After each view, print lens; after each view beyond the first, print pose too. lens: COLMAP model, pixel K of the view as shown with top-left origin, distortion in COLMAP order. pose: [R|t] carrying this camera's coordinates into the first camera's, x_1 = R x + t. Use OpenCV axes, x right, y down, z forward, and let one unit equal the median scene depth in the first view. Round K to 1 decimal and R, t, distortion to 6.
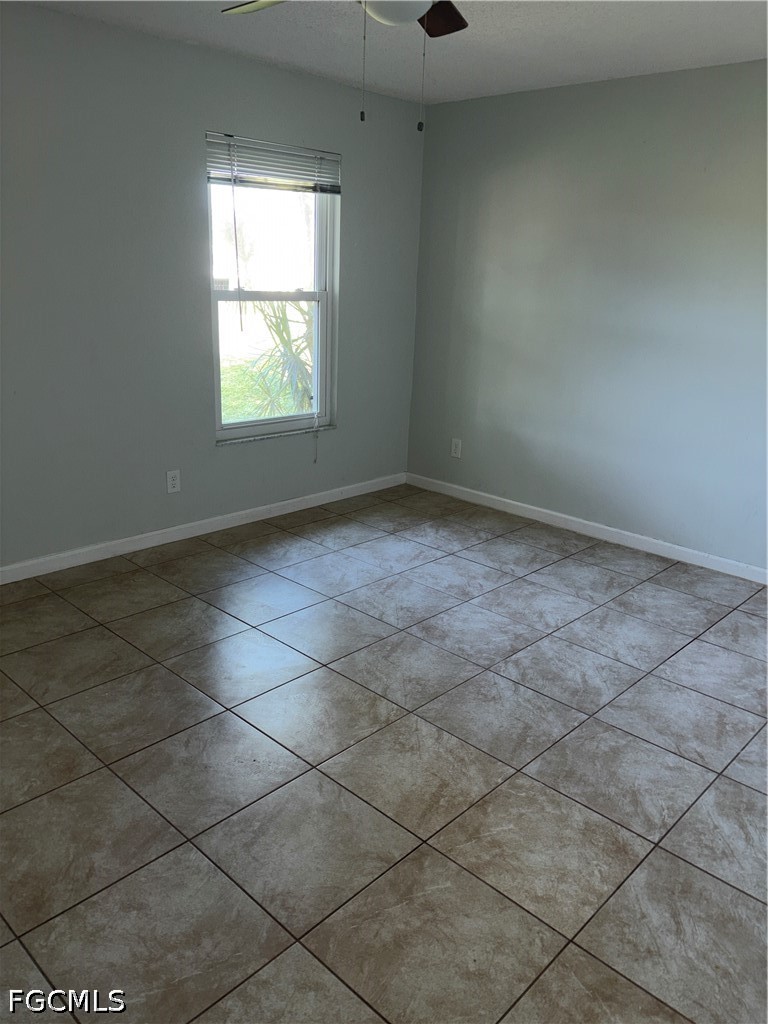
lens RADIAL K [[771.1, 0, 383.1], [0, 771.1, 513.0], [0, 0, 1]] dist [0.000973, -0.015431]
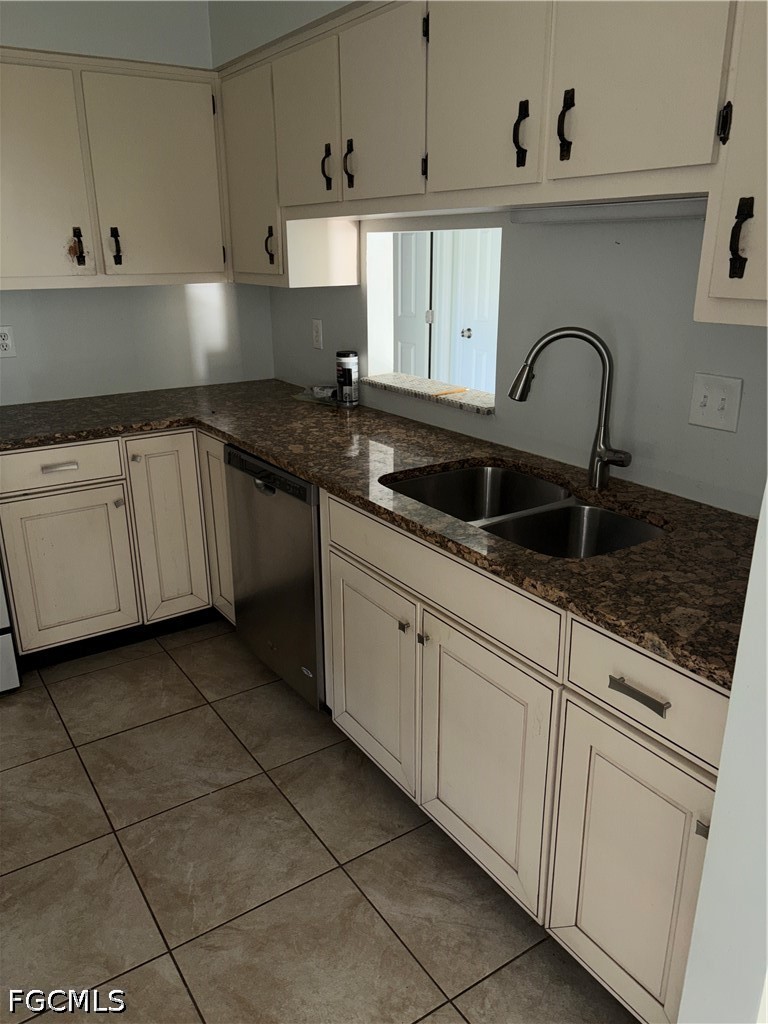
lens RADIAL K [[771.1, 0, 374.7], [0, 771.1, 501.9], [0, 0, 1]] dist [0.000973, -0.015431]
pose [[-0.228640, 0.283484, -0.931322, 1.154748], [-0.300143, 0.889533, 0.344450, -0.410460], [0.926087, 0.358285, -0.118297, 1.364522]]
